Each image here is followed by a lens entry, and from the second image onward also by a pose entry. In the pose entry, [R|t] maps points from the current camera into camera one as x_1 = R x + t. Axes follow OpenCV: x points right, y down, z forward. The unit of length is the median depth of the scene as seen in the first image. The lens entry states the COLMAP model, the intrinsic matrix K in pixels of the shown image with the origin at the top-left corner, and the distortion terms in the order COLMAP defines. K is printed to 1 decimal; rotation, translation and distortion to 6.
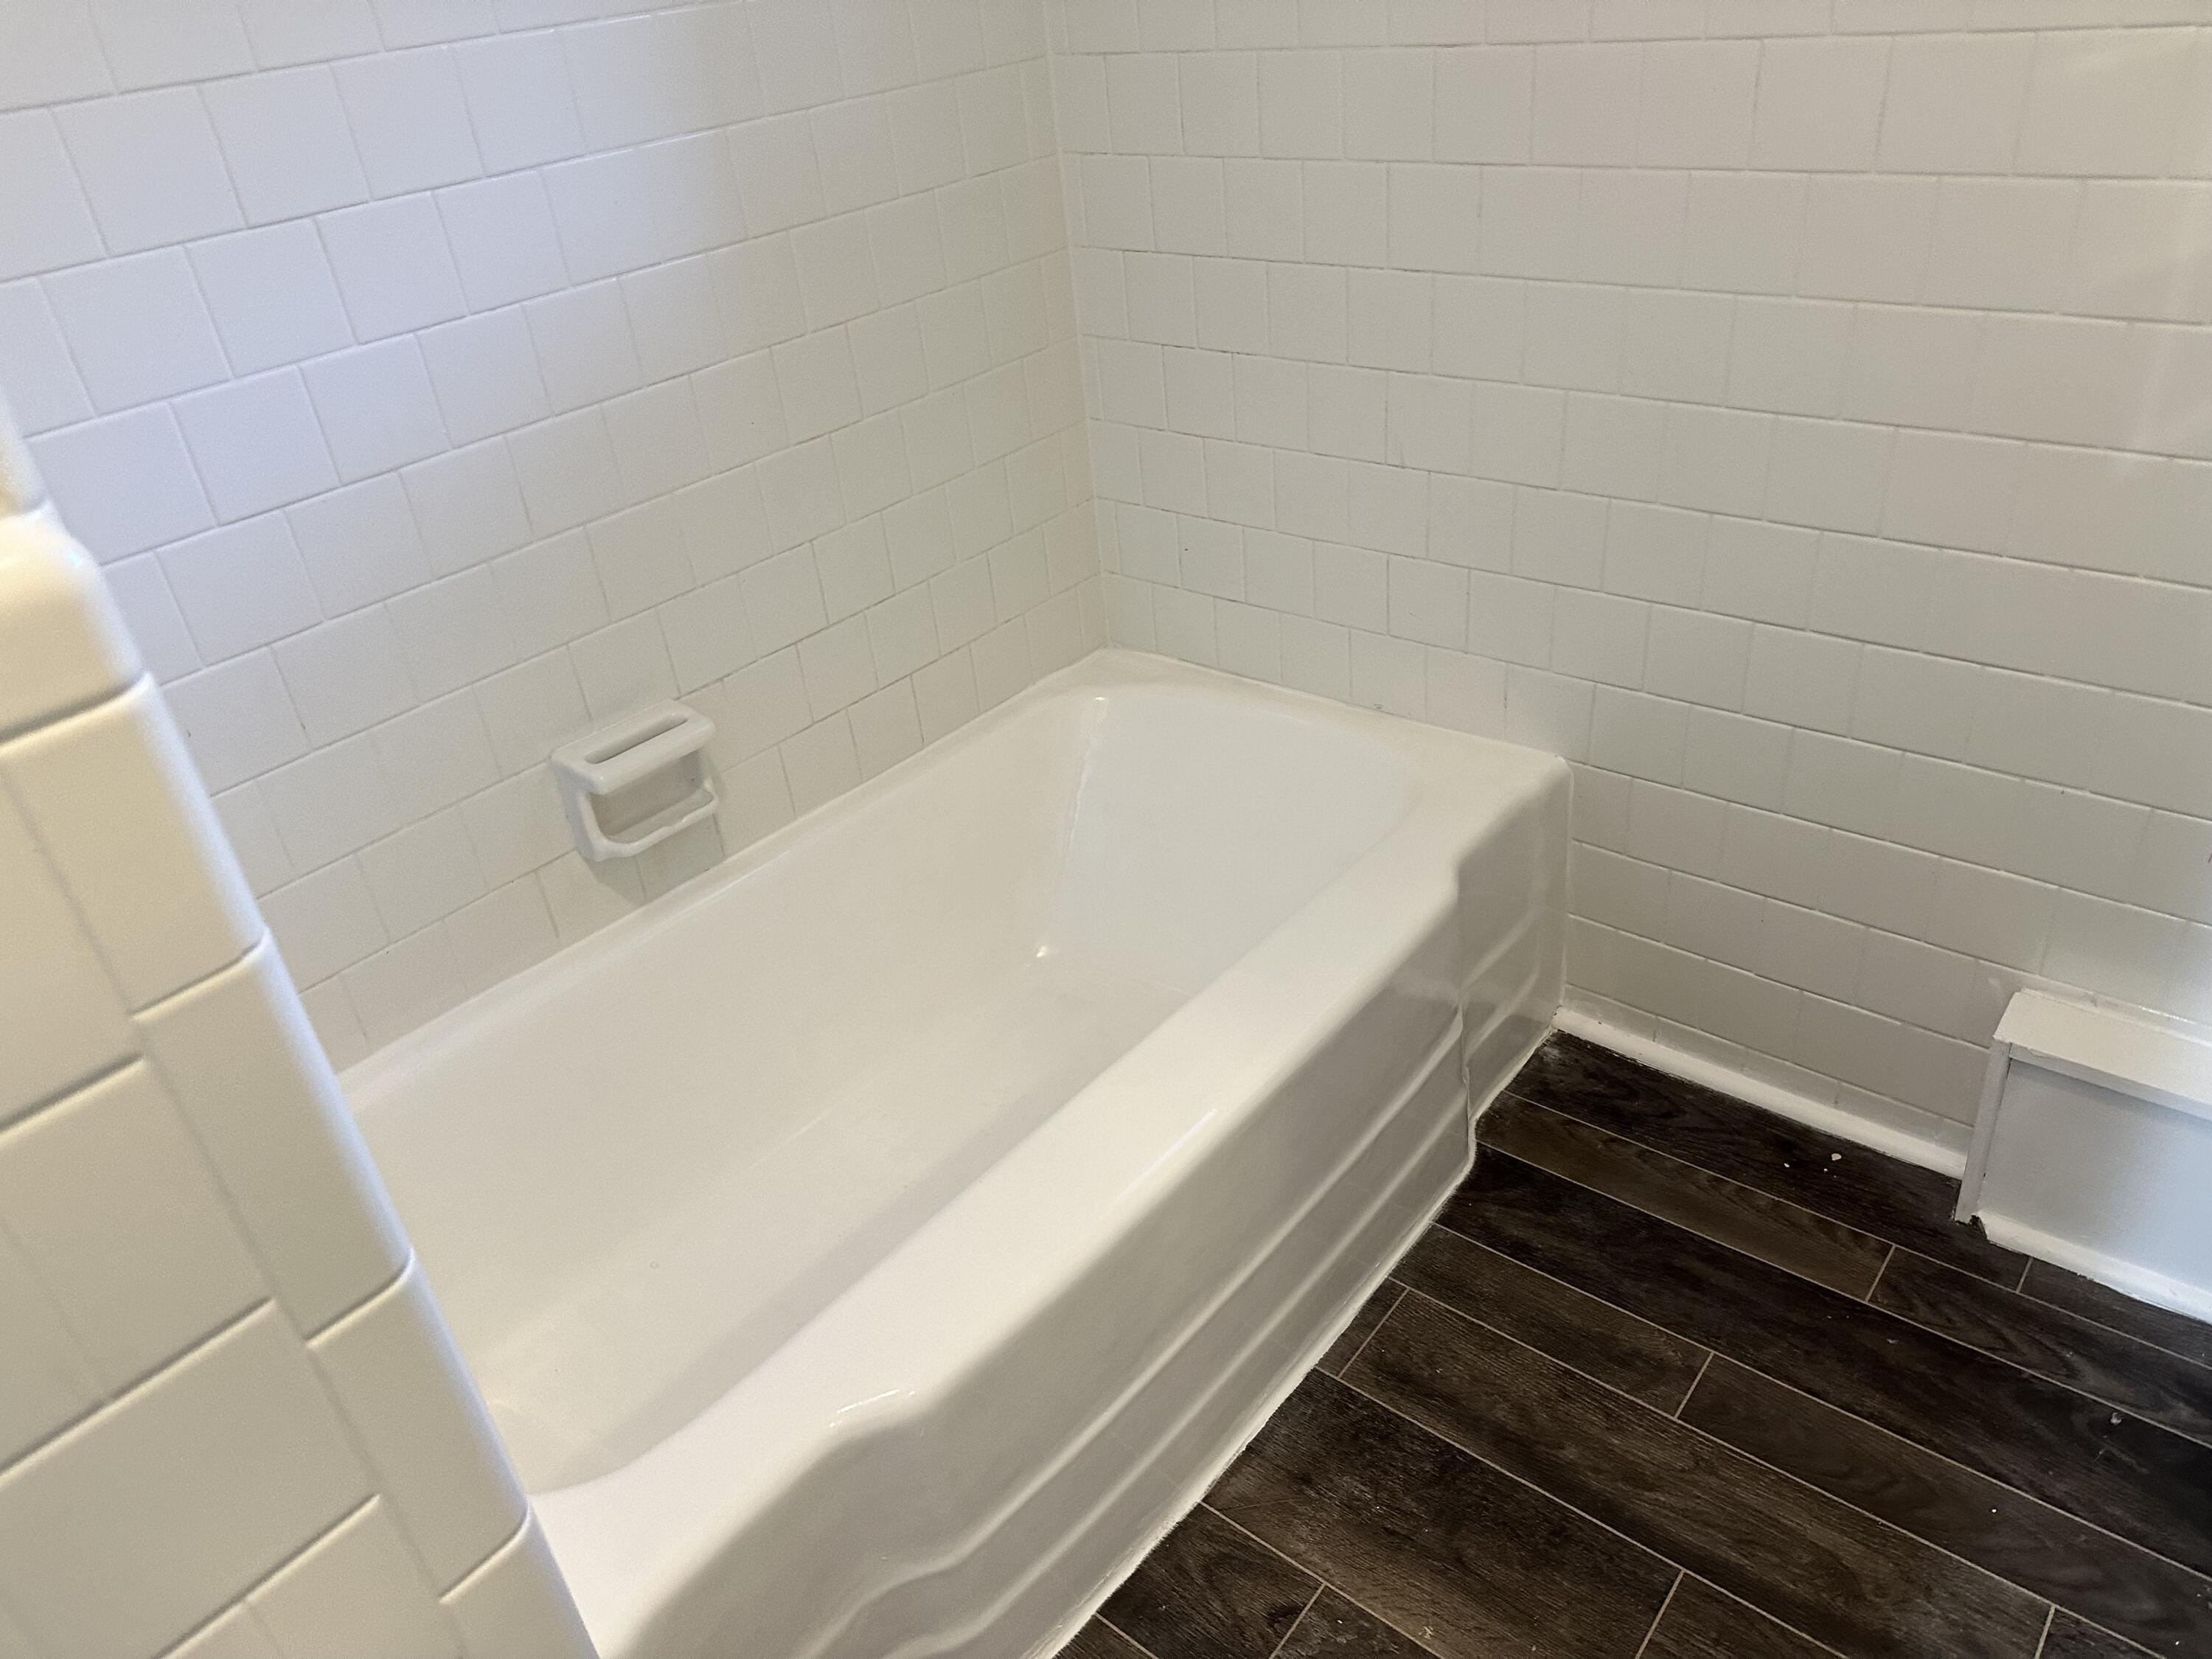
lens RADIAL K [[1594.2, 0, 1084.9], [0, 1594.2, 836.2], [0, 0, 1]] dist [0.003119, 0.007612]
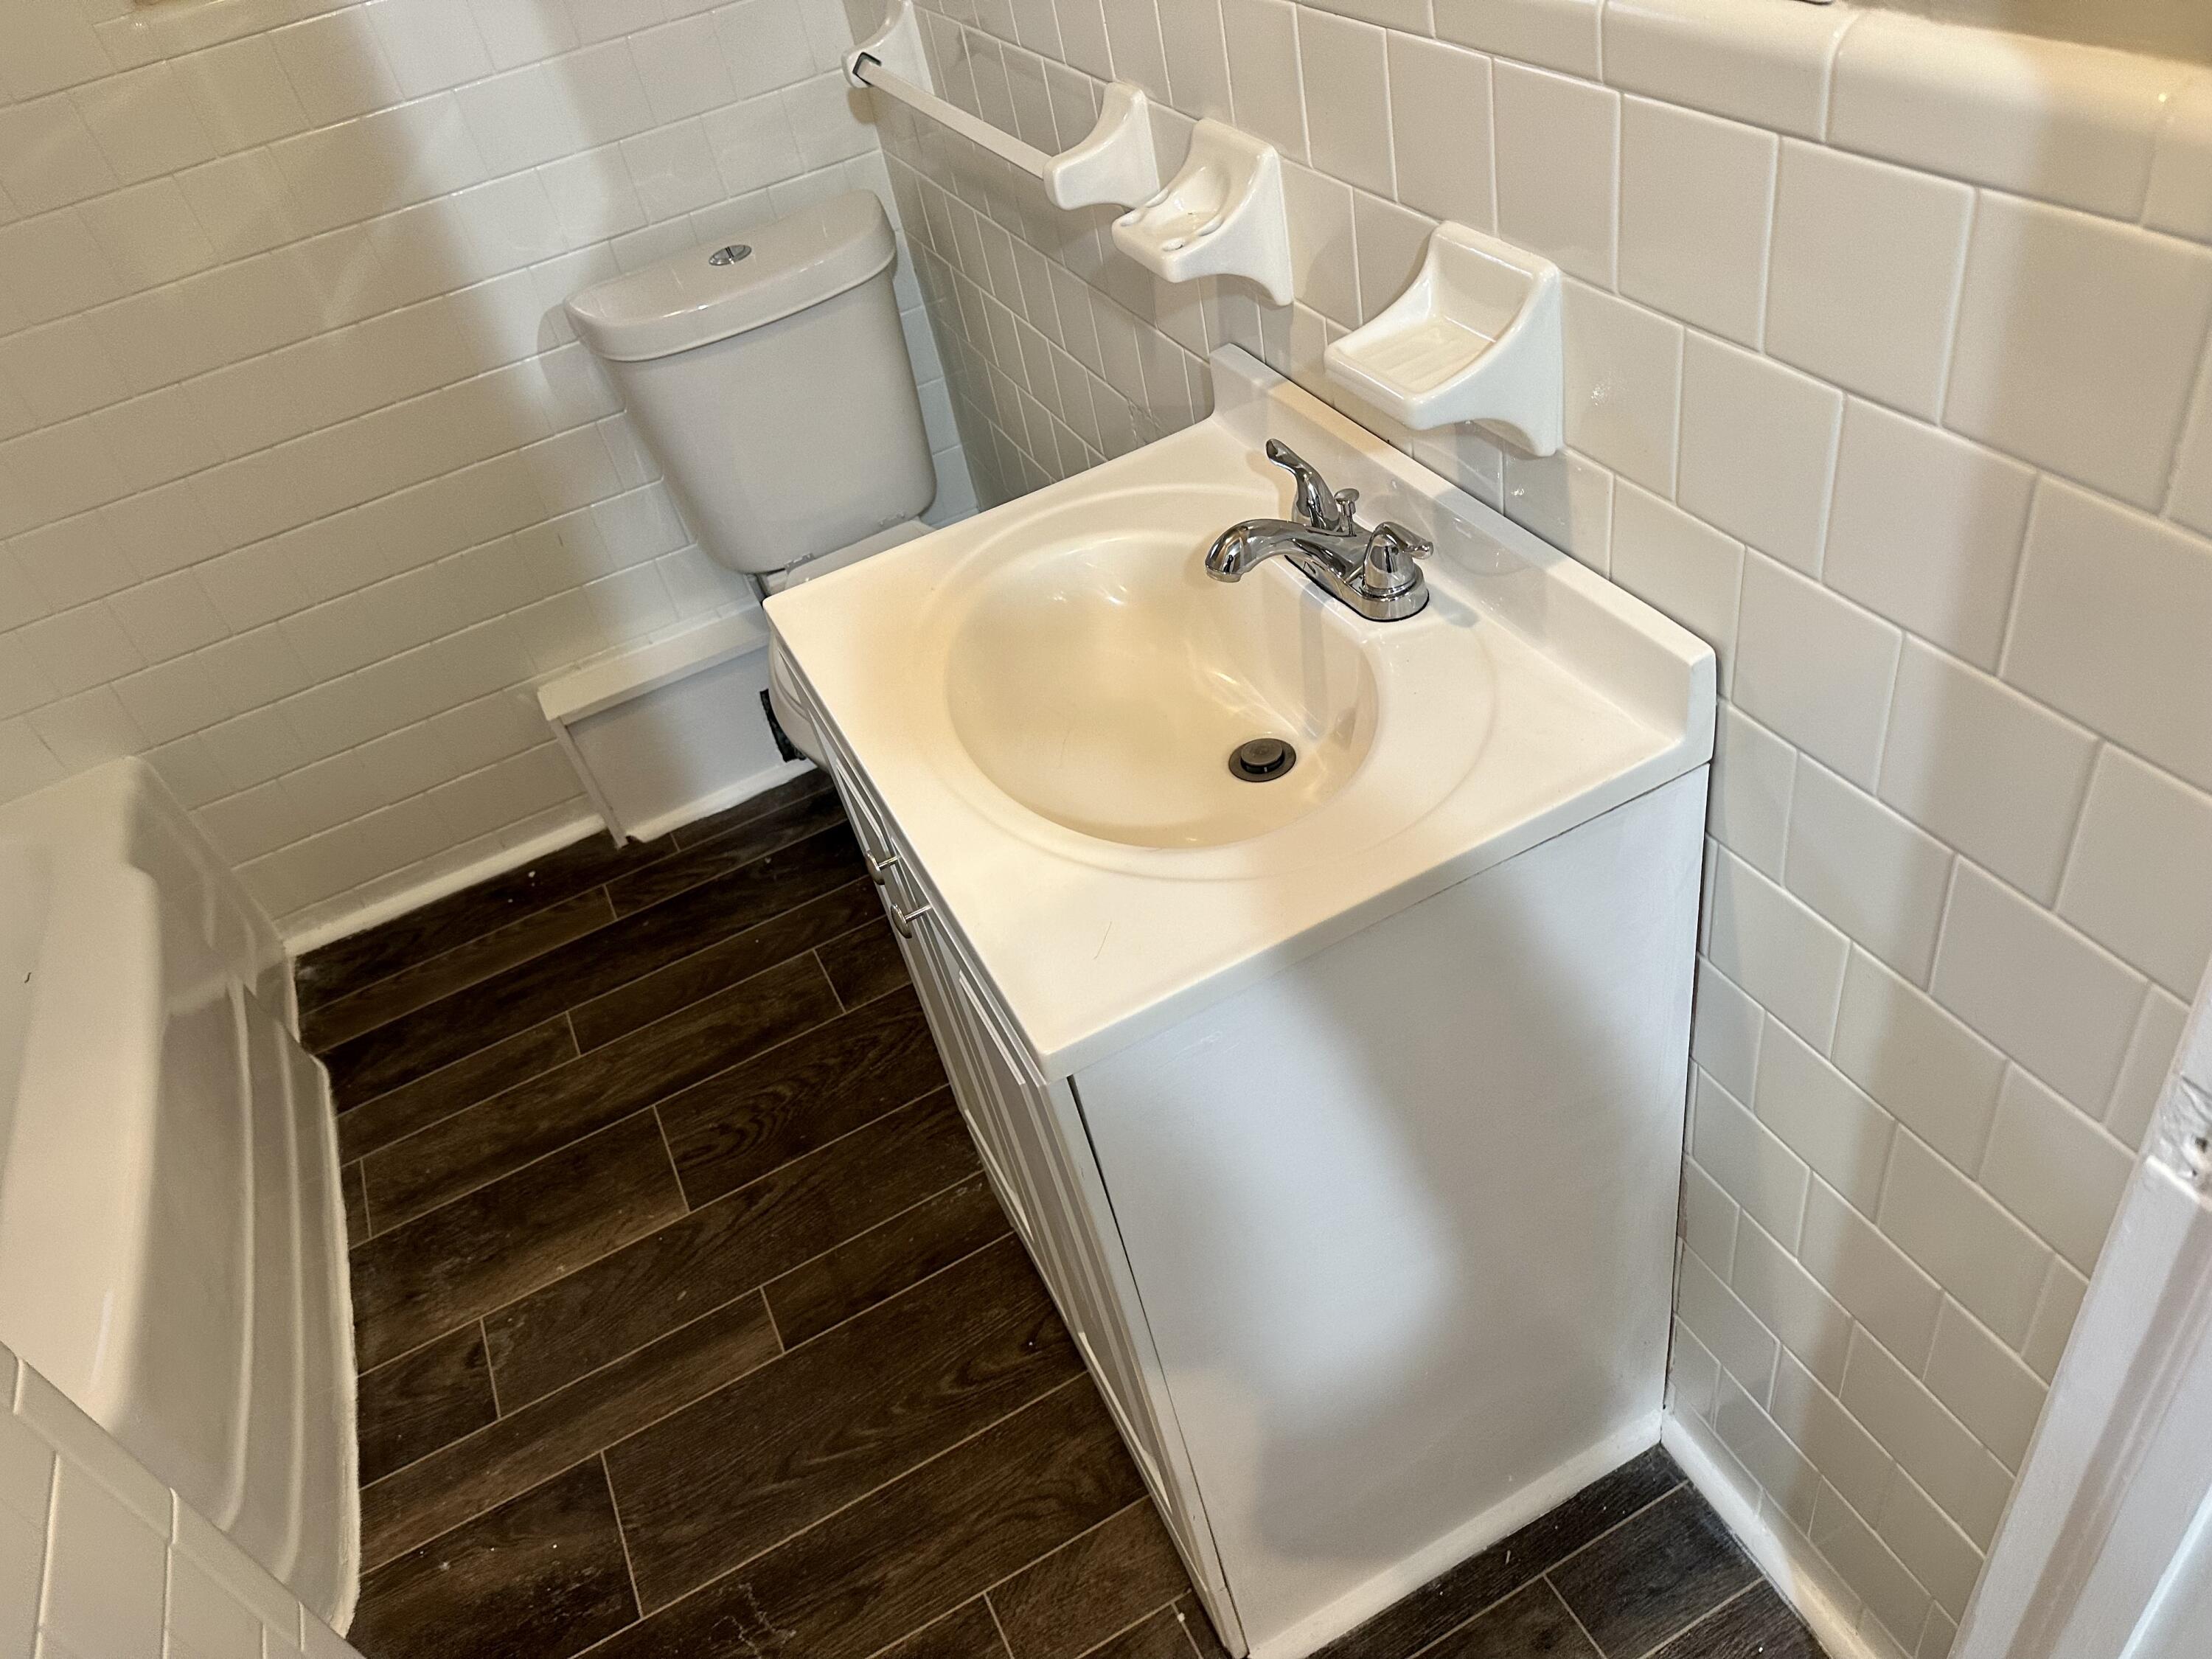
lens RADIAL K [[1581.4, 0, 1101.2], [0, 1581.4, 752.2], [0, 0, 1]] dist [-0.031577, -0.004939]
pose [[0.424868, -0.553716, 0.716160, -0.228498], [0.598196, 0.765507, 0.236985, 0.110897], [-0.679448, 0.327717, 0.656470, -0.225233]]
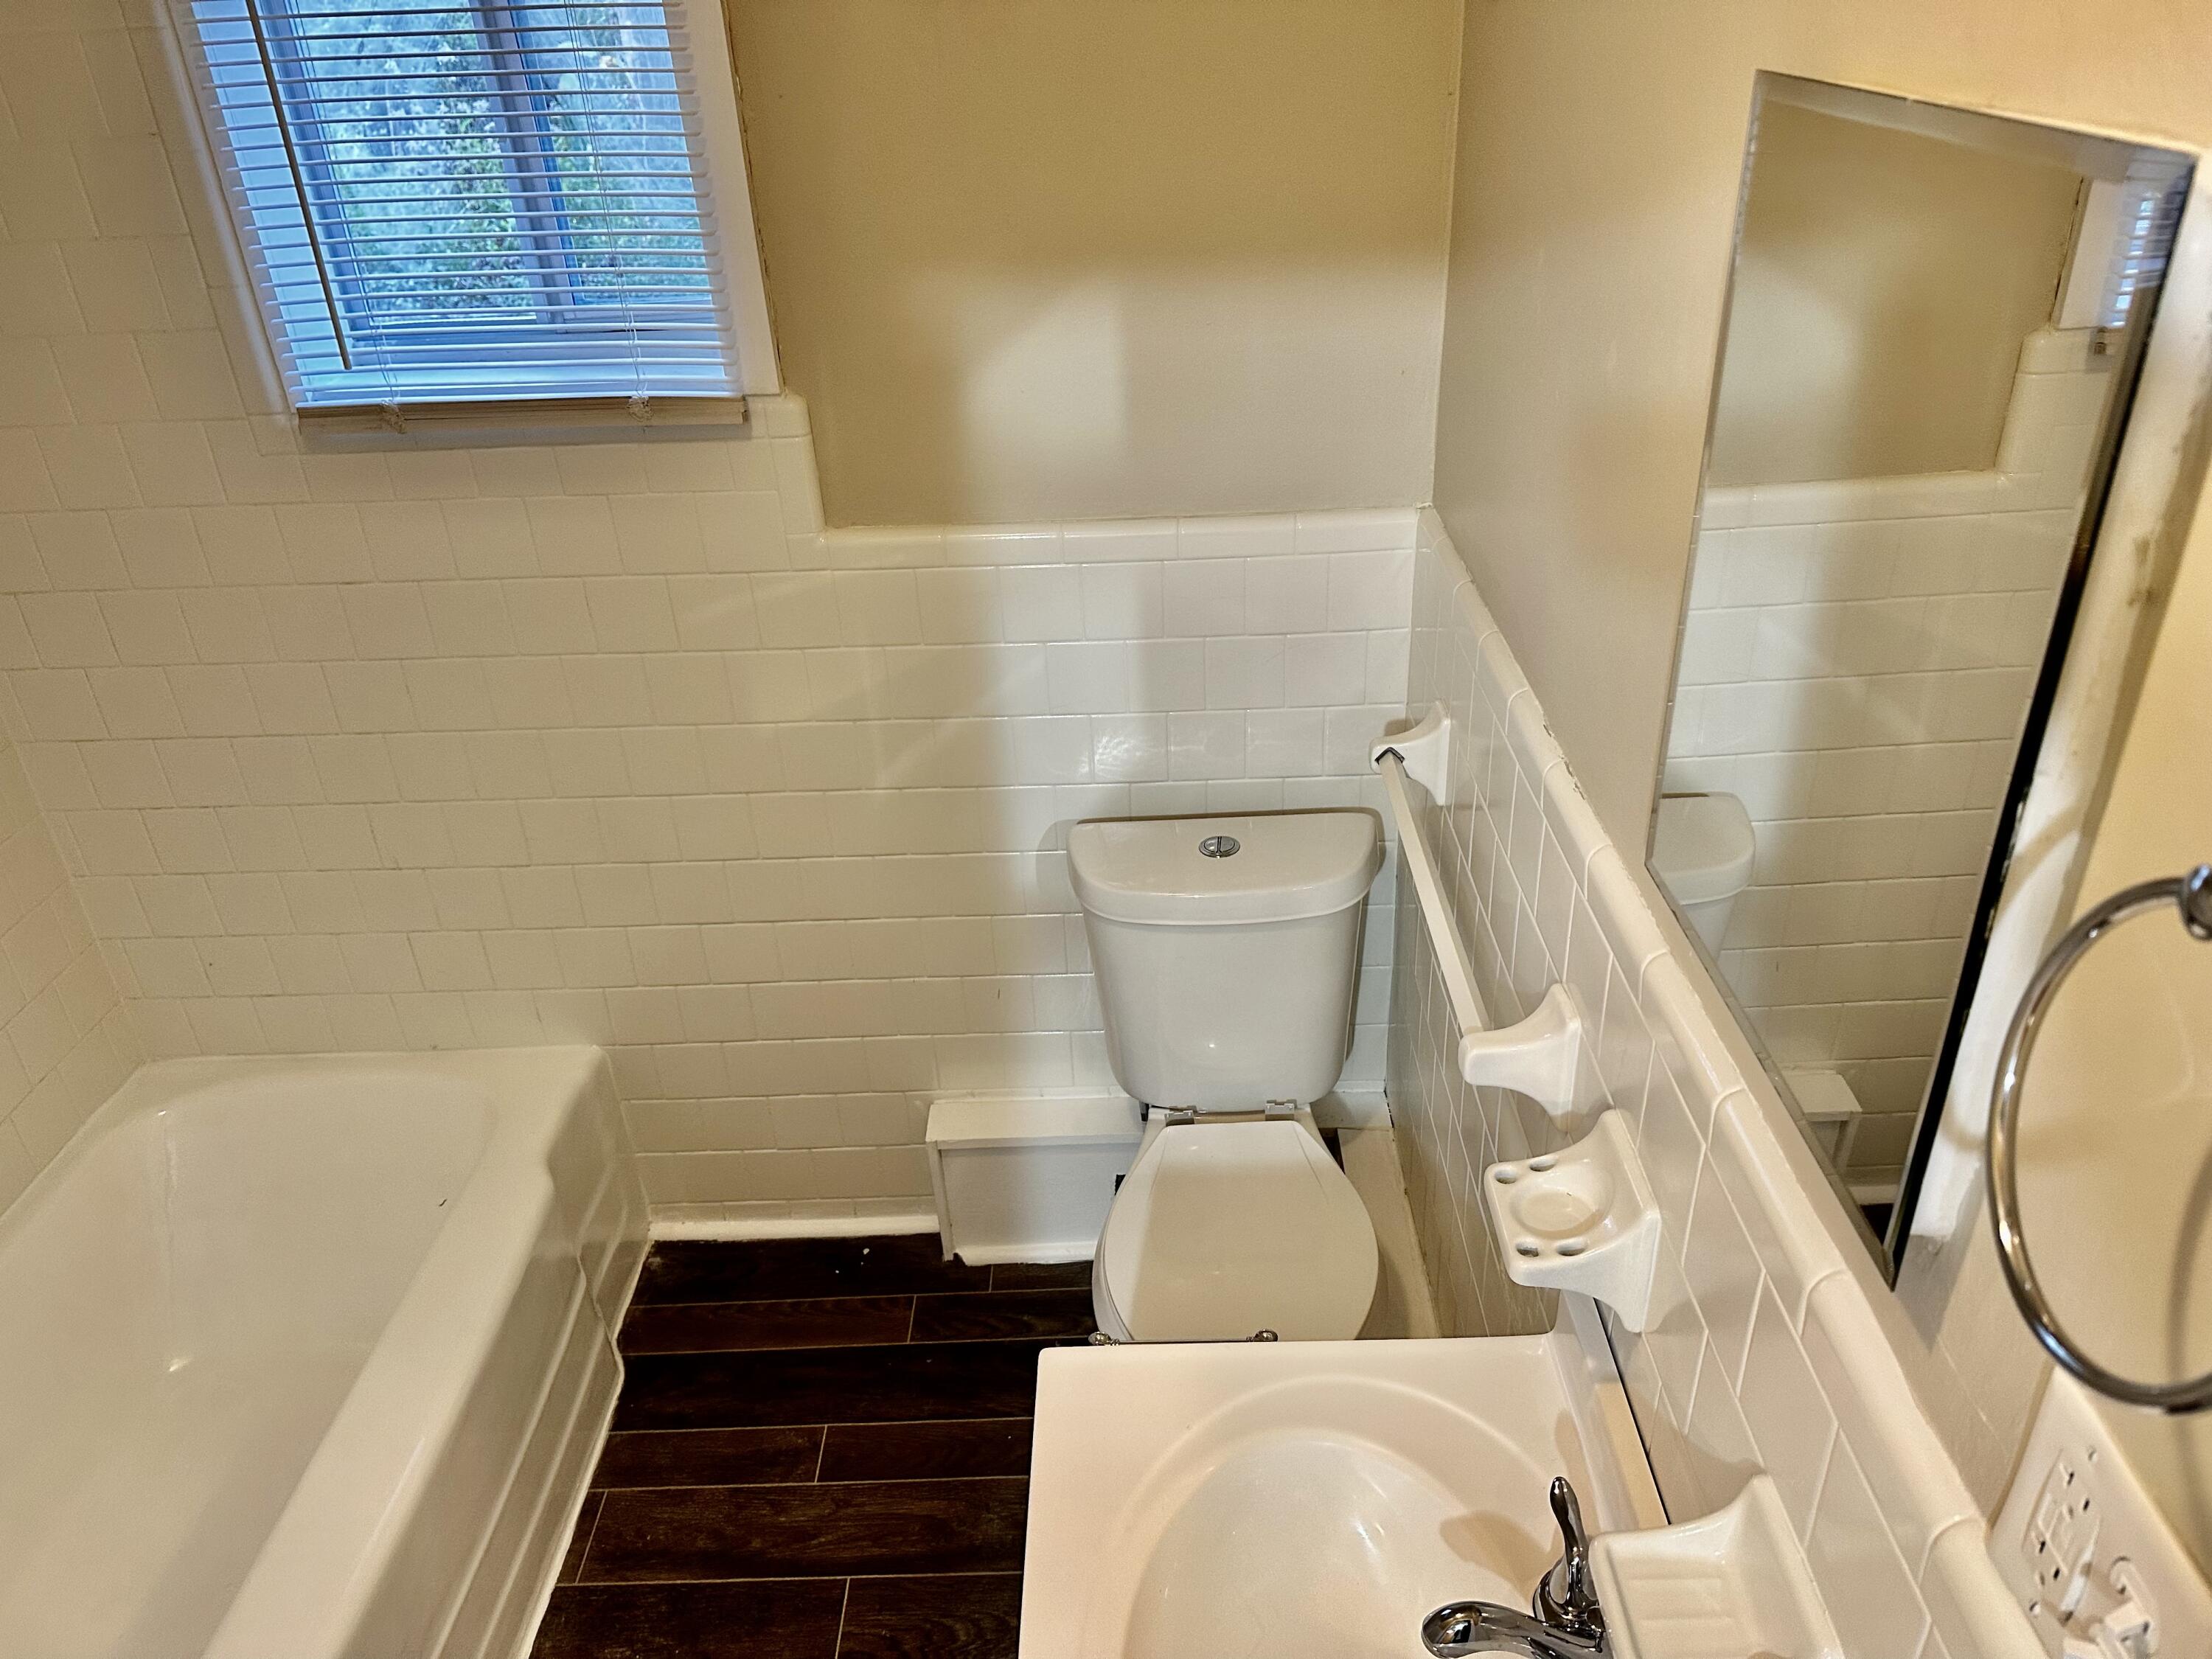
lens RADIAL K [[1516.9, 0, 1106.0], [0, 1516.9, 829.5], [0, 0, 1]] dist [0.057153, -0.068040]
pose [[0.768266, -0.240358, 0.593292, -0.096131], [0.302774, 0.953044, -0.005966, -0.098407], [-0.564000, 0.184217, 0.804965, -0.333021]]
